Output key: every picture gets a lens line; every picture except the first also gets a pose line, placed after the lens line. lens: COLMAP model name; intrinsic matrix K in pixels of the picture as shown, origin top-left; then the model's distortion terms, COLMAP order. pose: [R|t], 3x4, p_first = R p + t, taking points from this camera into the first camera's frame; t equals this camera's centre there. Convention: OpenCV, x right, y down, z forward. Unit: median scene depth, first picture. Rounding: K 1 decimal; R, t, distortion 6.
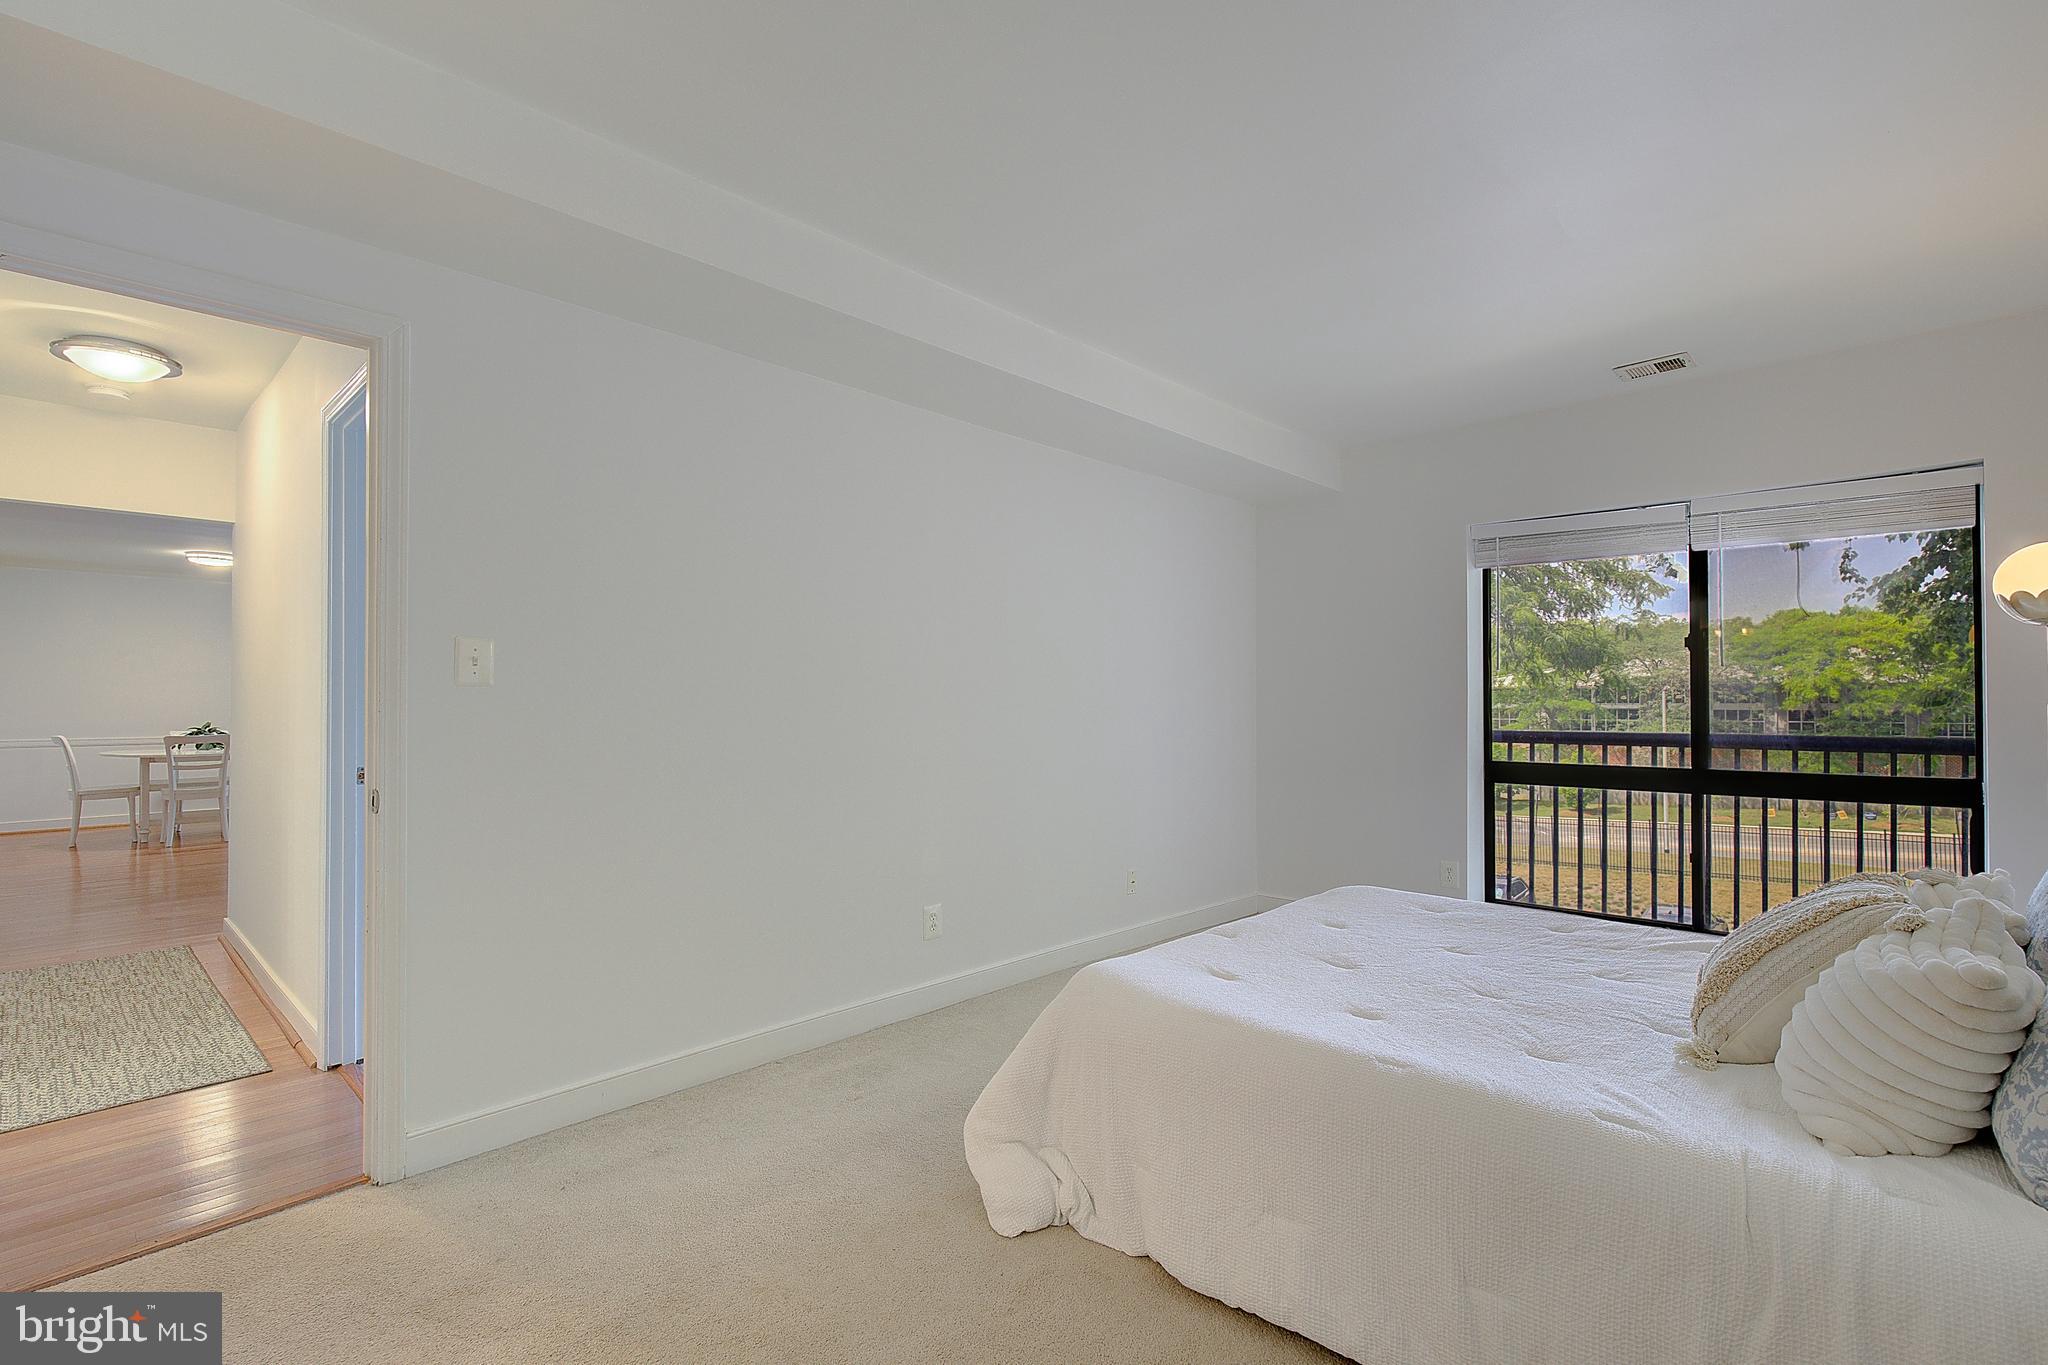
lens RADIAL K [[940.4, 0, 1021.4], [0, 940.4, 691.6], [0, 0, 1]] dist [-0.001779, -0.000559]
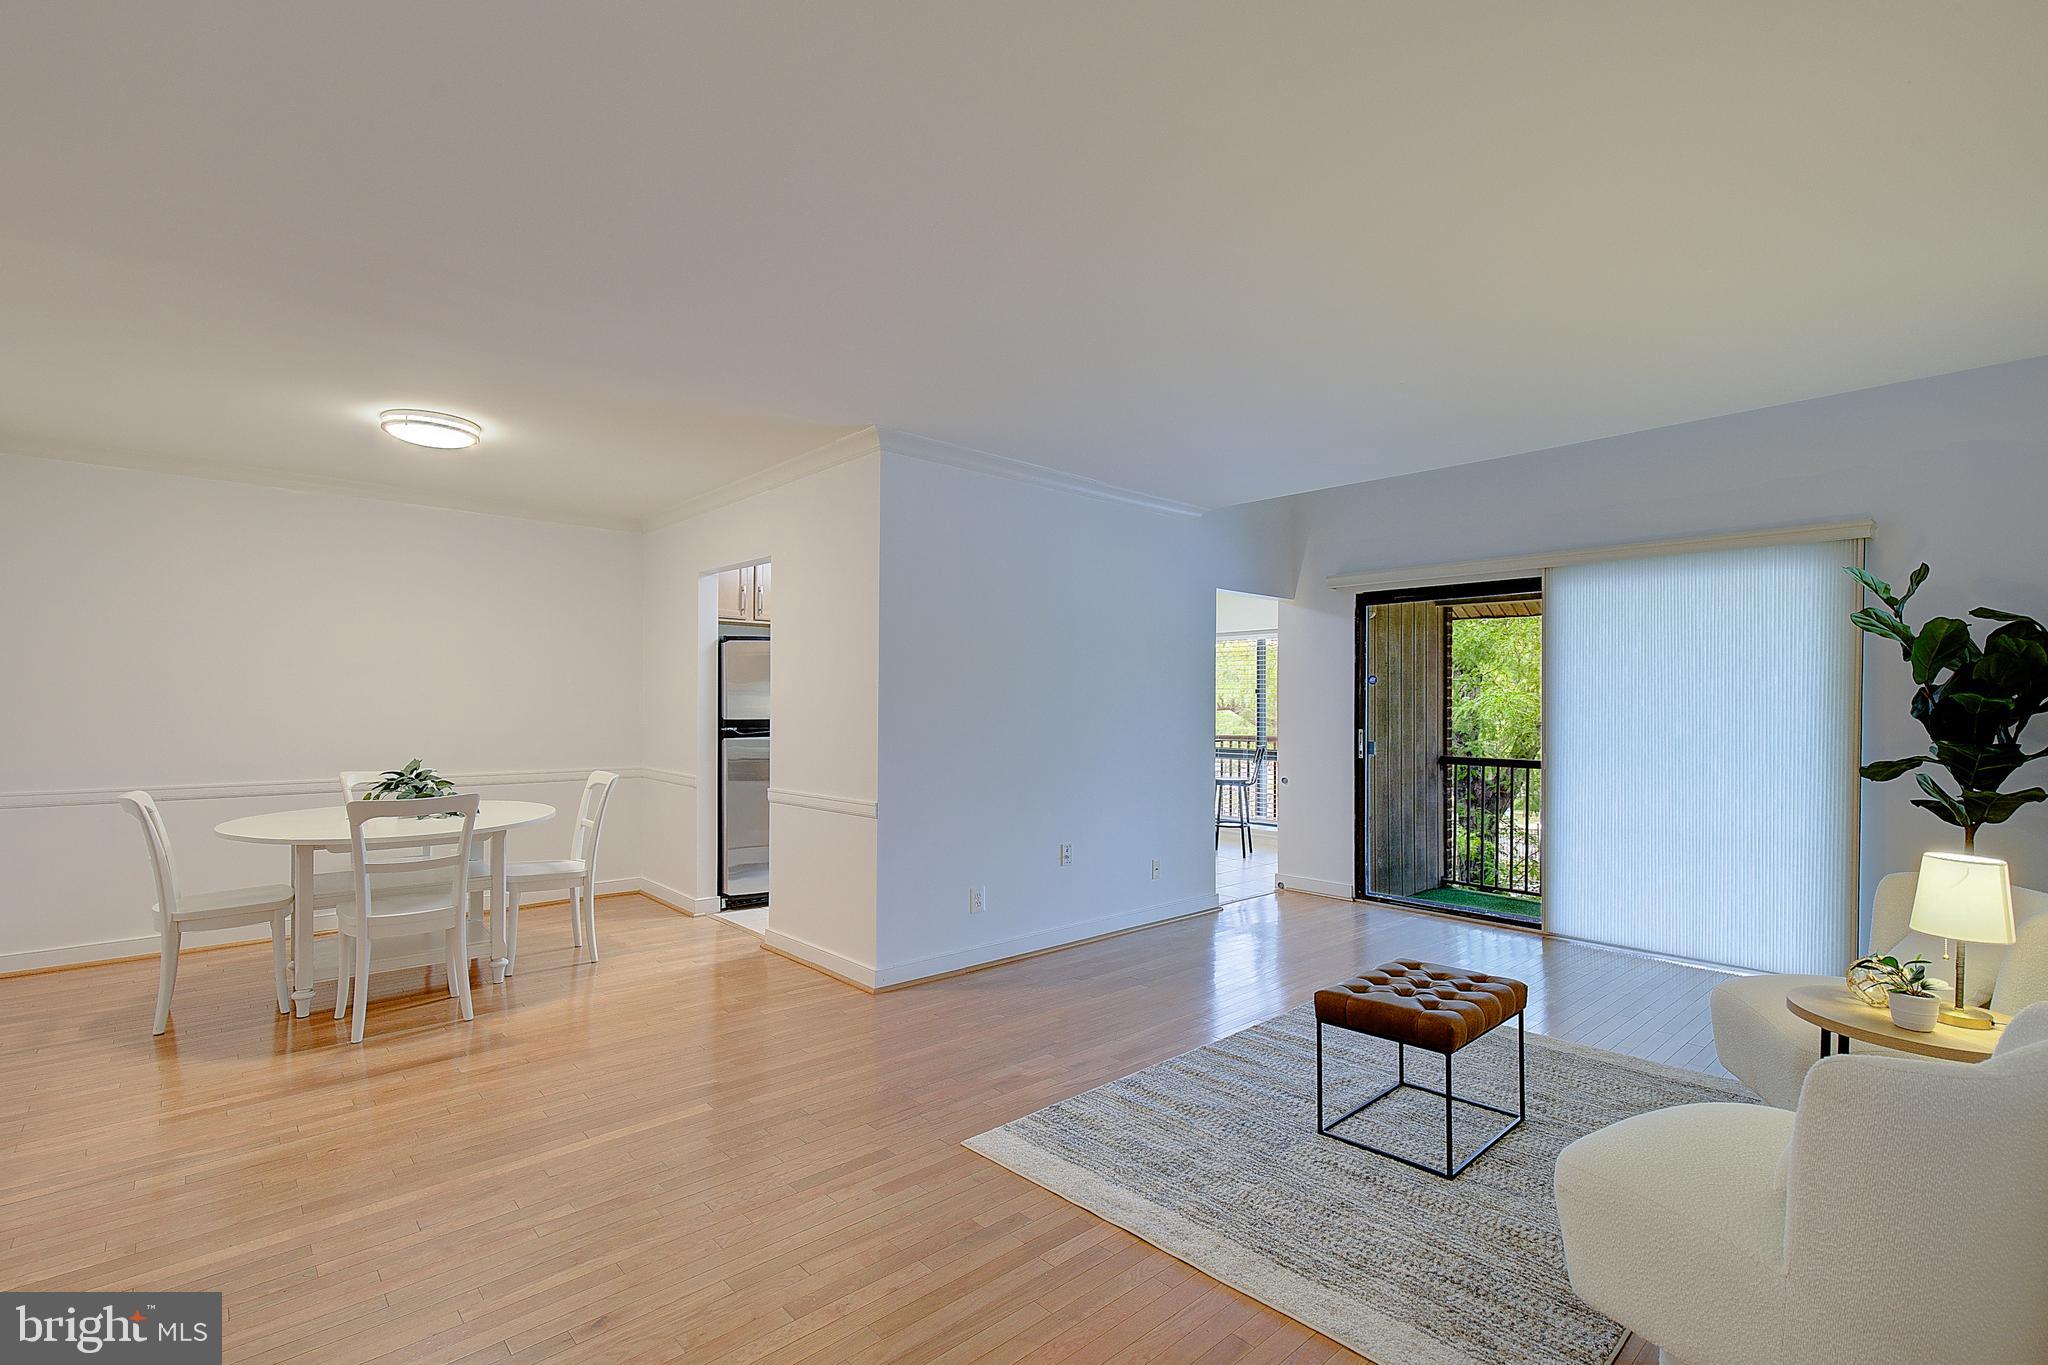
lens RADIAL K [[940.4, 0, 1063.6], [0, 940.4, 702.1], [0, 0, 1]] dist [-0.001779, -0.000559]
pose [[0.999734, 0.000024, -0.023044, -0.532239], [0.000321, 0.999888, 0.014976, -0.008133], [0.023041, -0.014979, 0.999622, 0.526473]]
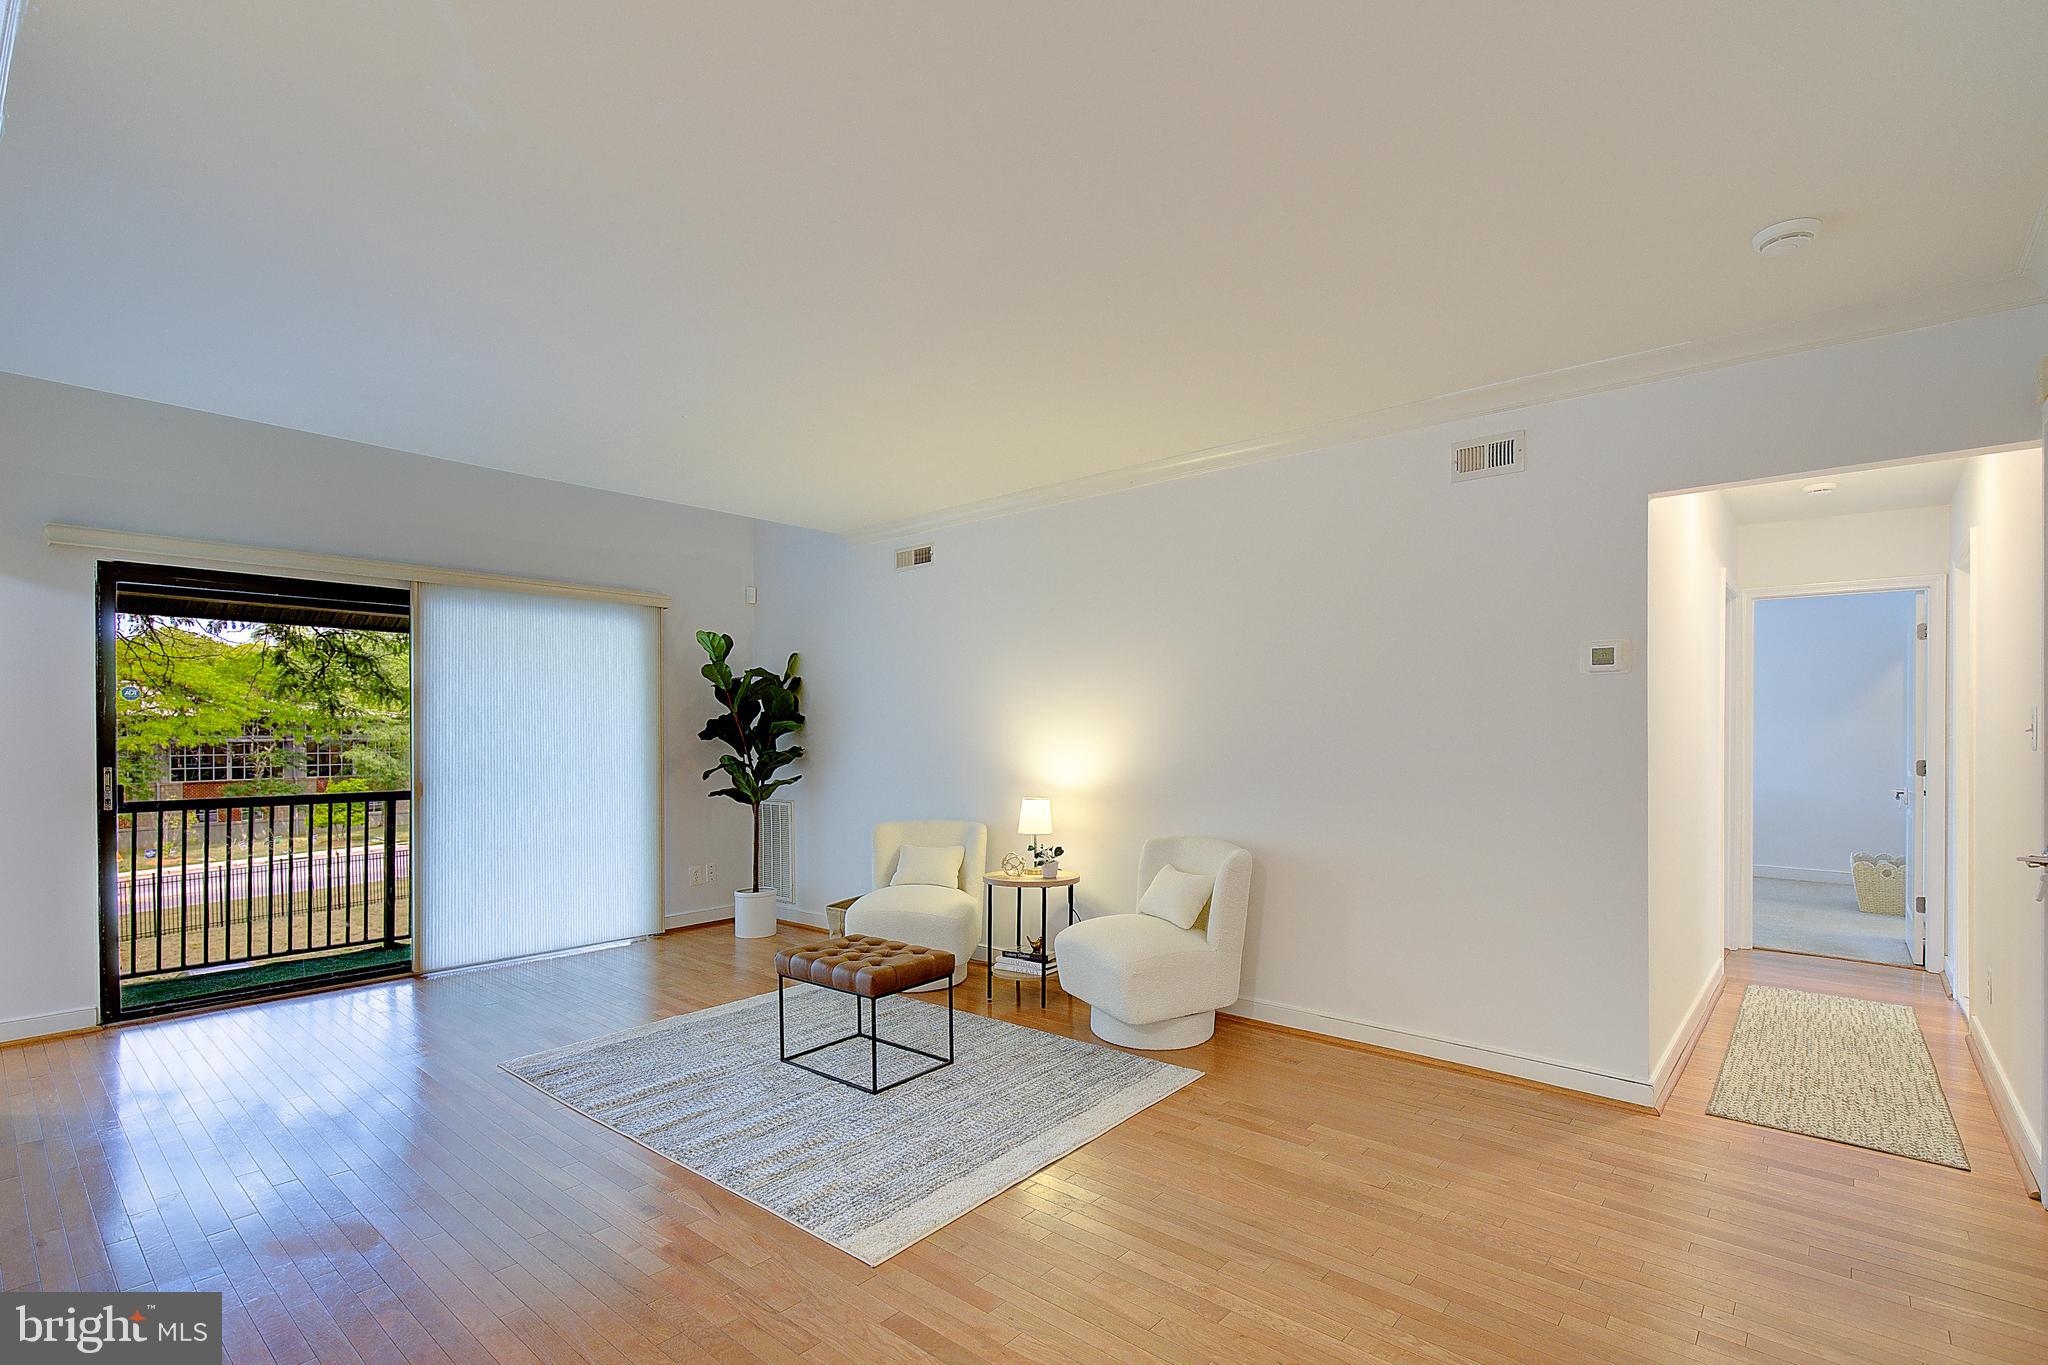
lens RADIAL K [[940.4, 0, 1035.1], [0, 940.4, 740.5], [0, 0, 1]] dist [-0.001779, -0.000559]
pose [[-0.084756, -0.013965, 0.996304, -0.856787], [-0.016161, 0.999790, 0.012639, -0.002962], [-0.996271, -0.015030, -0.084964, 0.843332]]
